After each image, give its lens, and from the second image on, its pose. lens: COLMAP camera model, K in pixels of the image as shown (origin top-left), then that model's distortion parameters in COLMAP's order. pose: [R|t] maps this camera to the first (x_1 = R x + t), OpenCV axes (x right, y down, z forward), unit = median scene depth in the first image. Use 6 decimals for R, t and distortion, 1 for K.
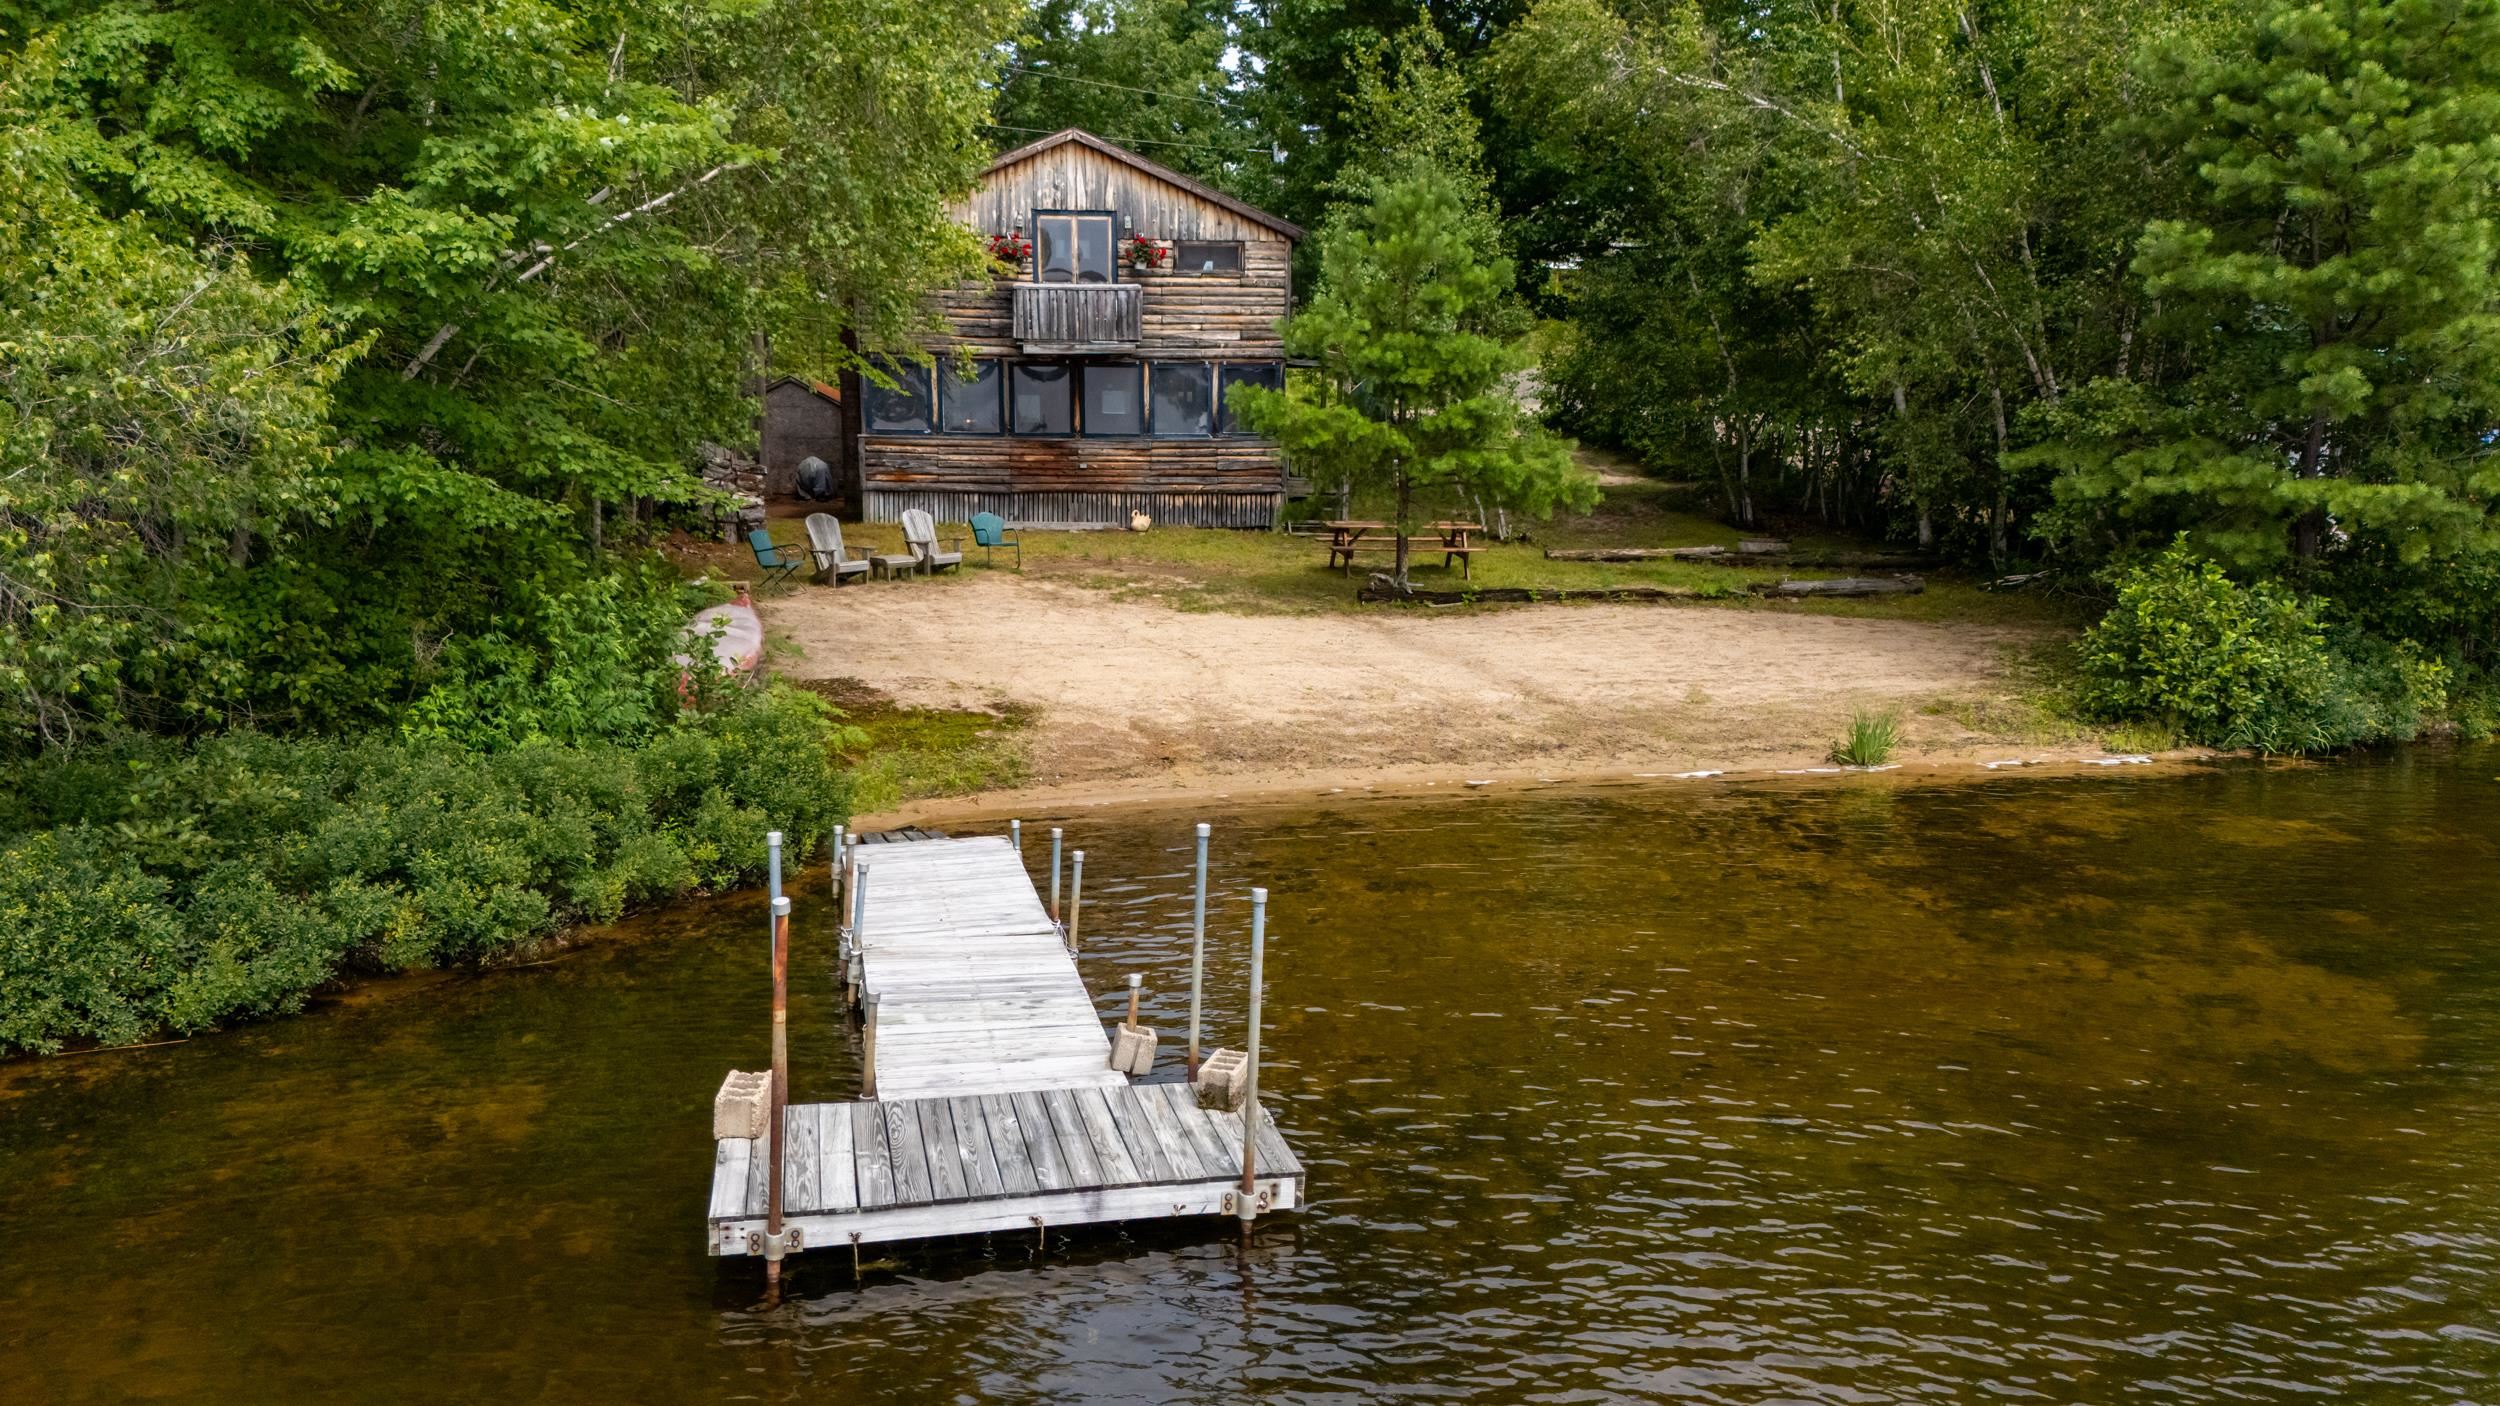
lens RADIAL K [[1840.5, 0, 1250.0], [0, 1840.5, 703.0], [0, 0, 1]] dist [0.080161, -0.136000]
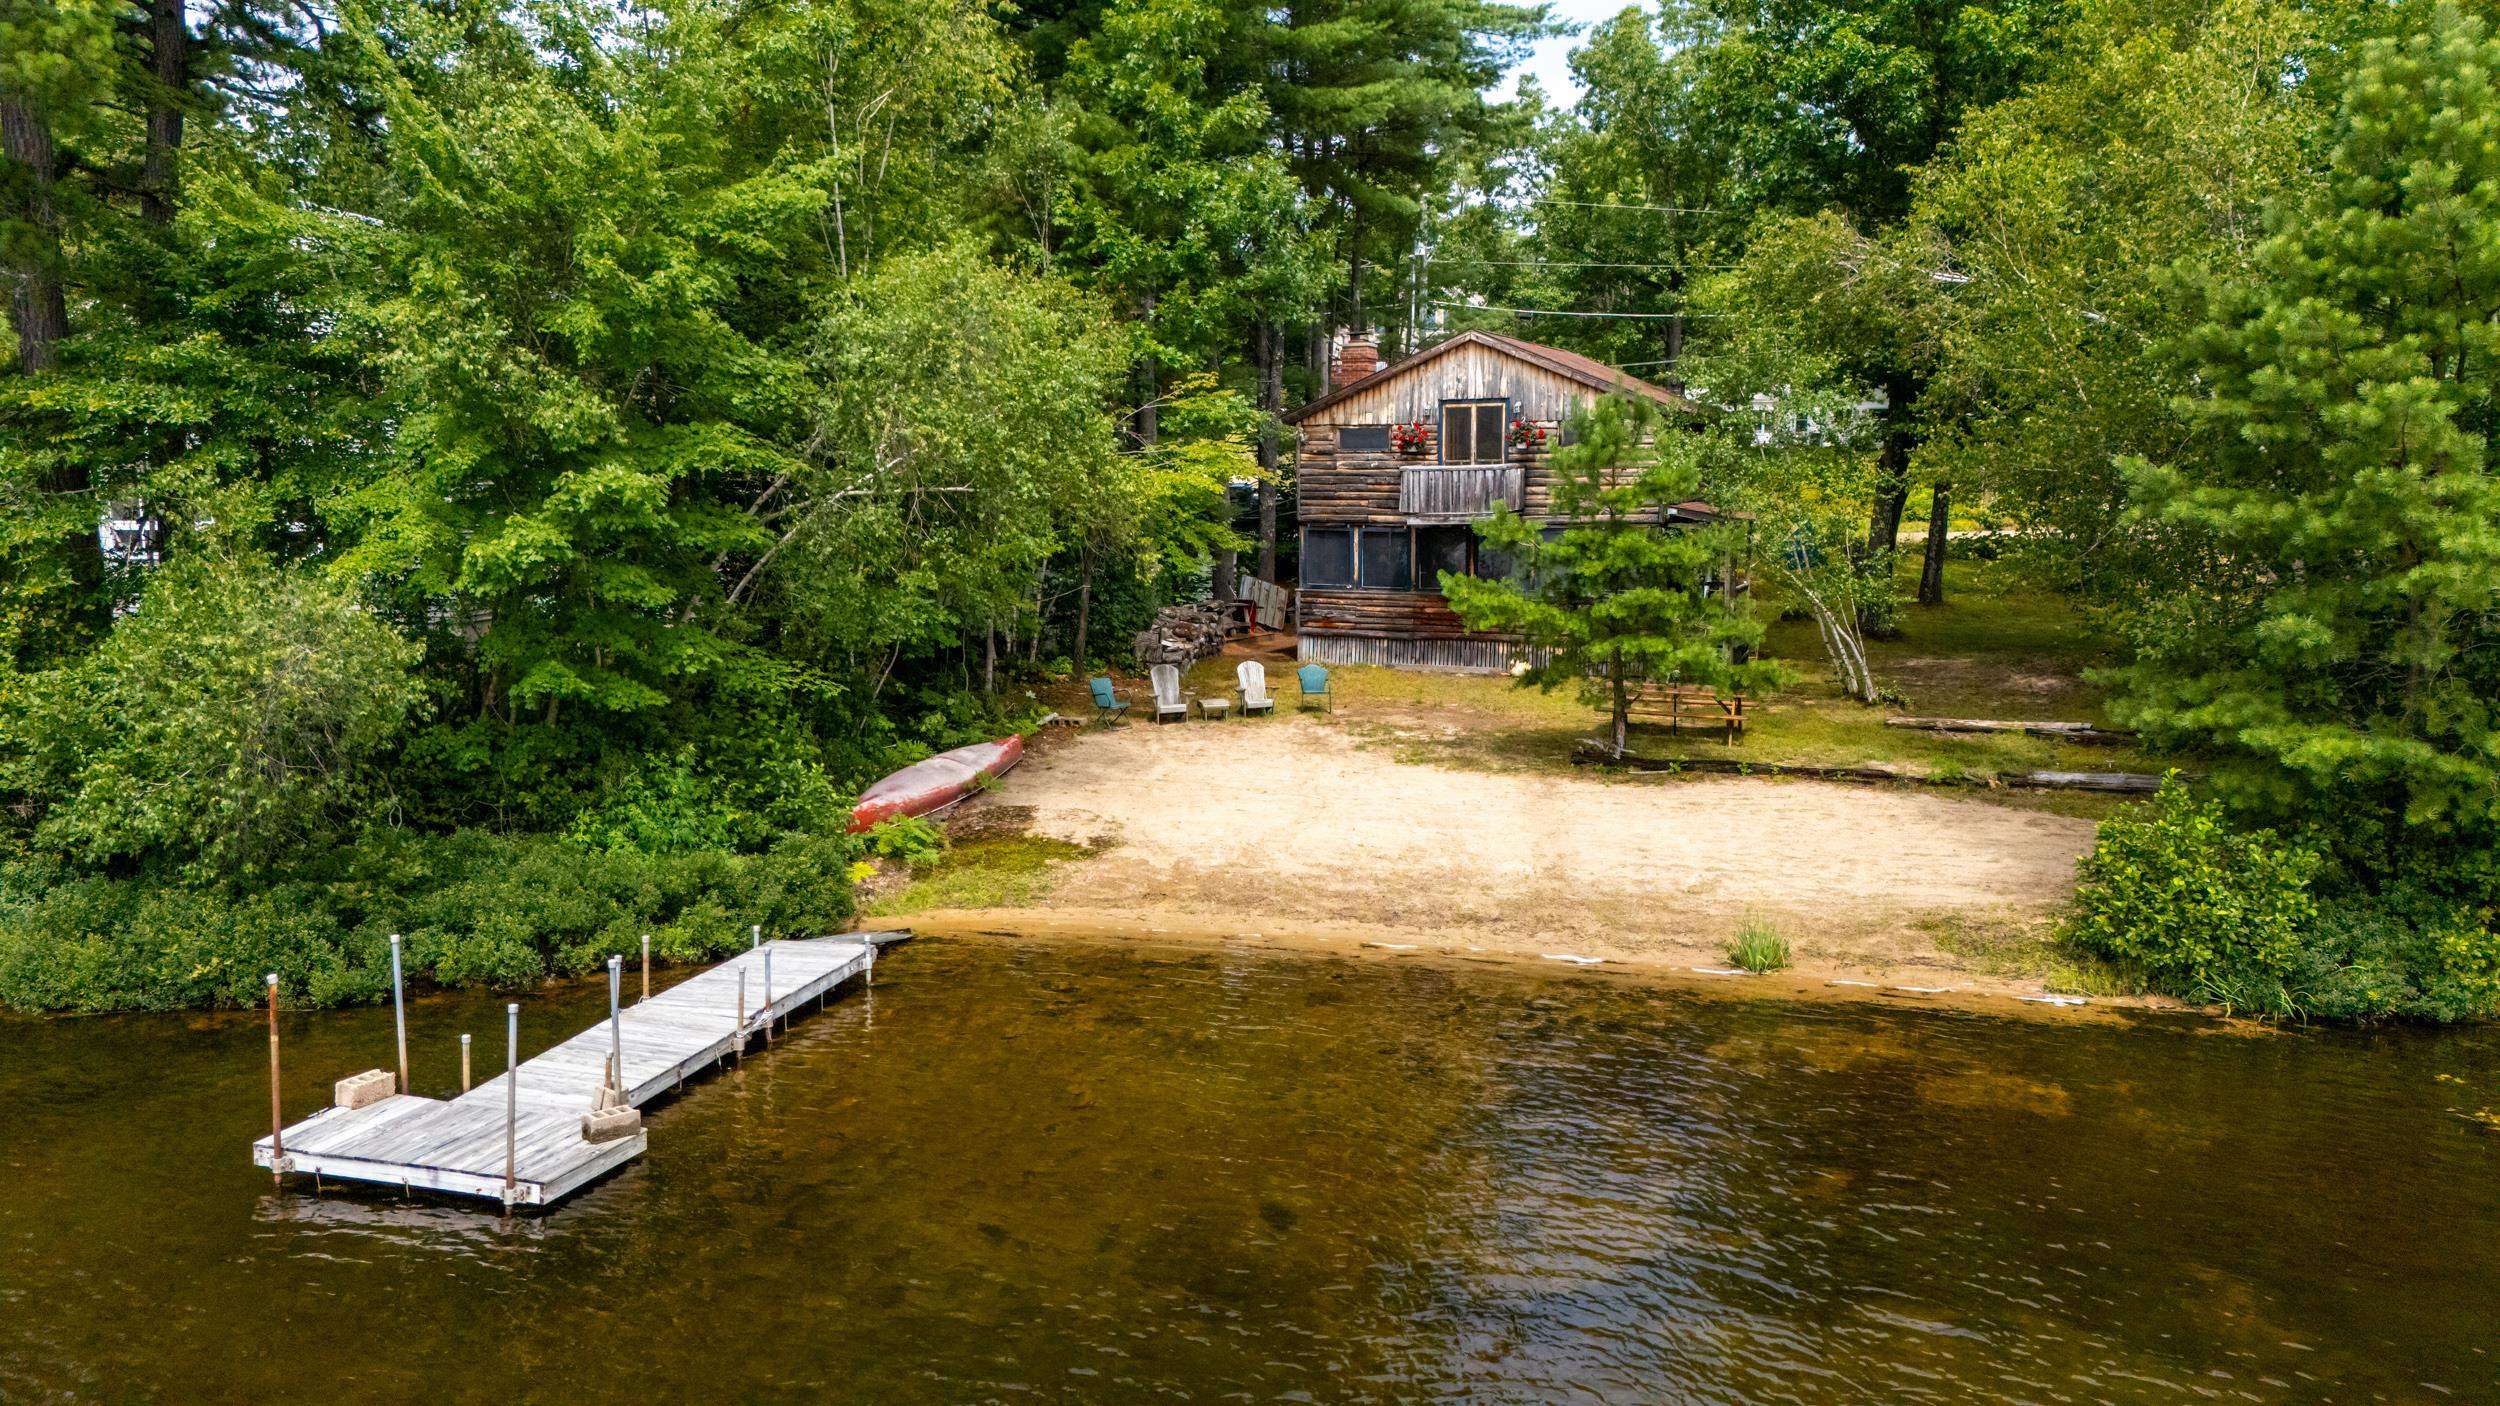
lens RADIAL K [[1806.4, 0, 1258.9], [0, 1806.4, 640.6], [0, 0, 1]] dist [0.077414, -0.076834]
pose [[0.871352, 0.036799, -0.489277, 0.415370], [-0.071715, 0.996026, -0.052804, -0.056282], [0.485390, 0.081099, 0.870528, -0.043649]]
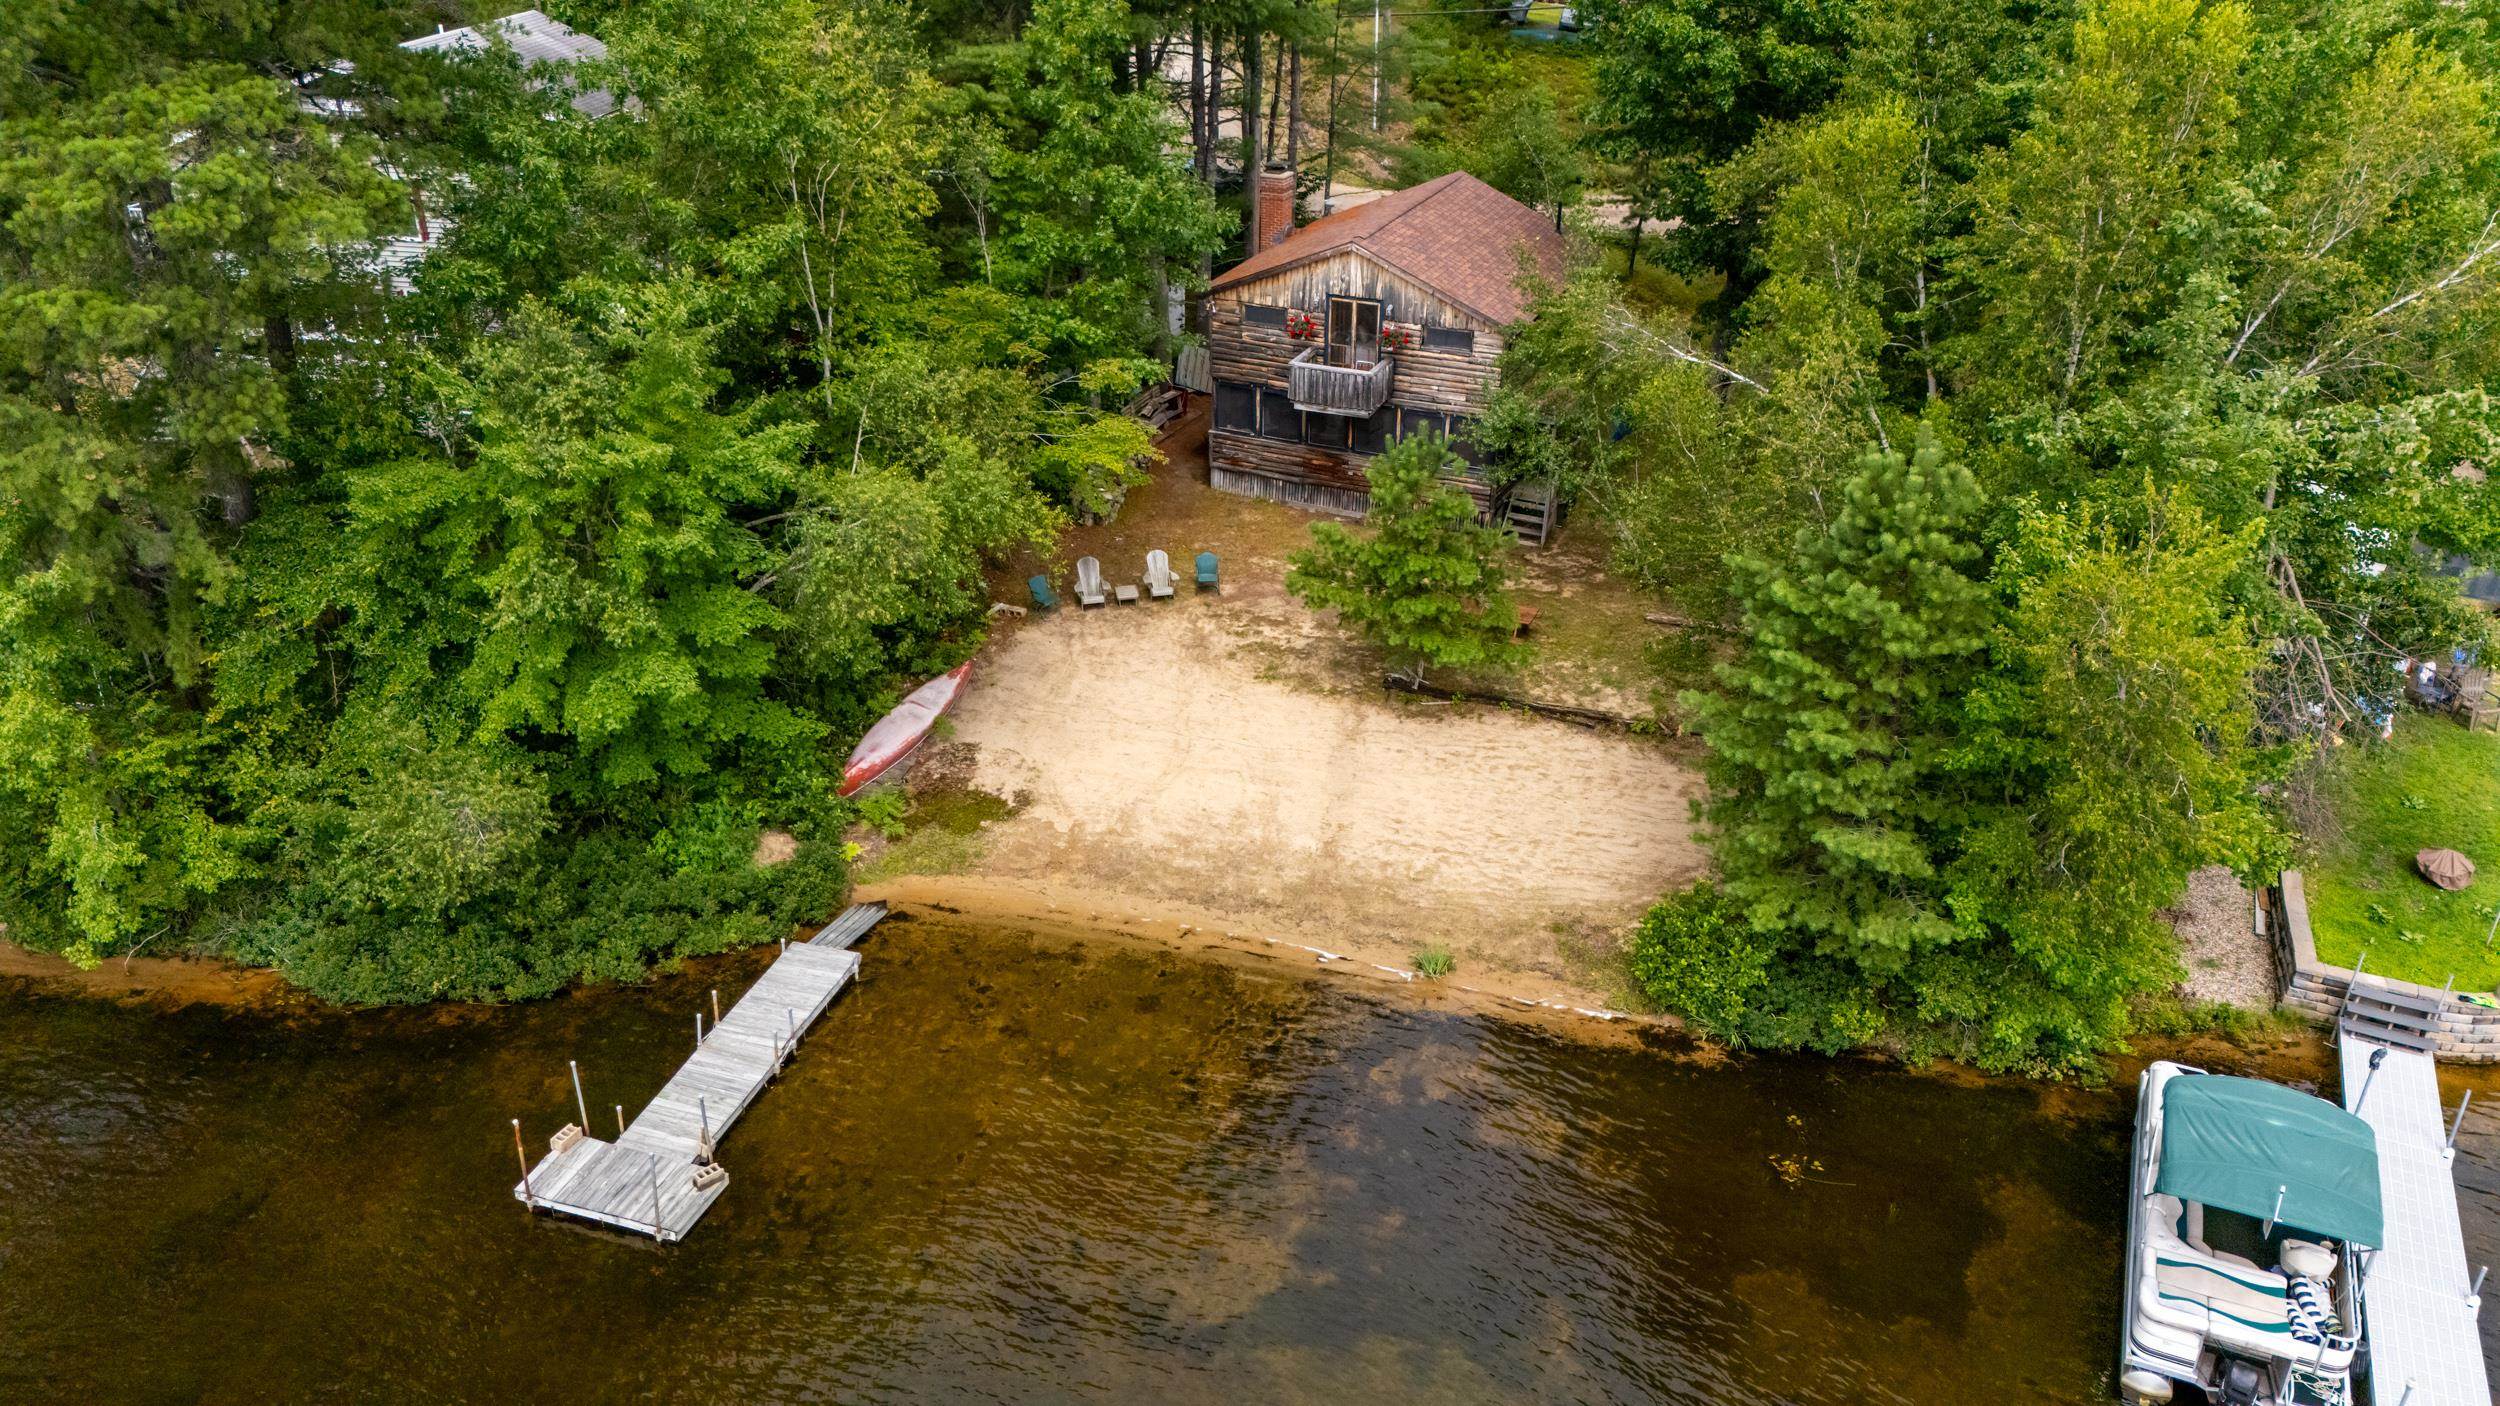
lens RADIAL K [[1806.4, 0, 1258.9], [0, 1806.4, 640.6], [0, 0, 1]] dist [0.077414, -0.076834]
pose [[0.860229, 0.221562, -0.459256, 0.615757], [-0.084206, 0.950025, 0.300602, -0.504248], [0.502906, -0.219915, 0.835896, -0.248624]]
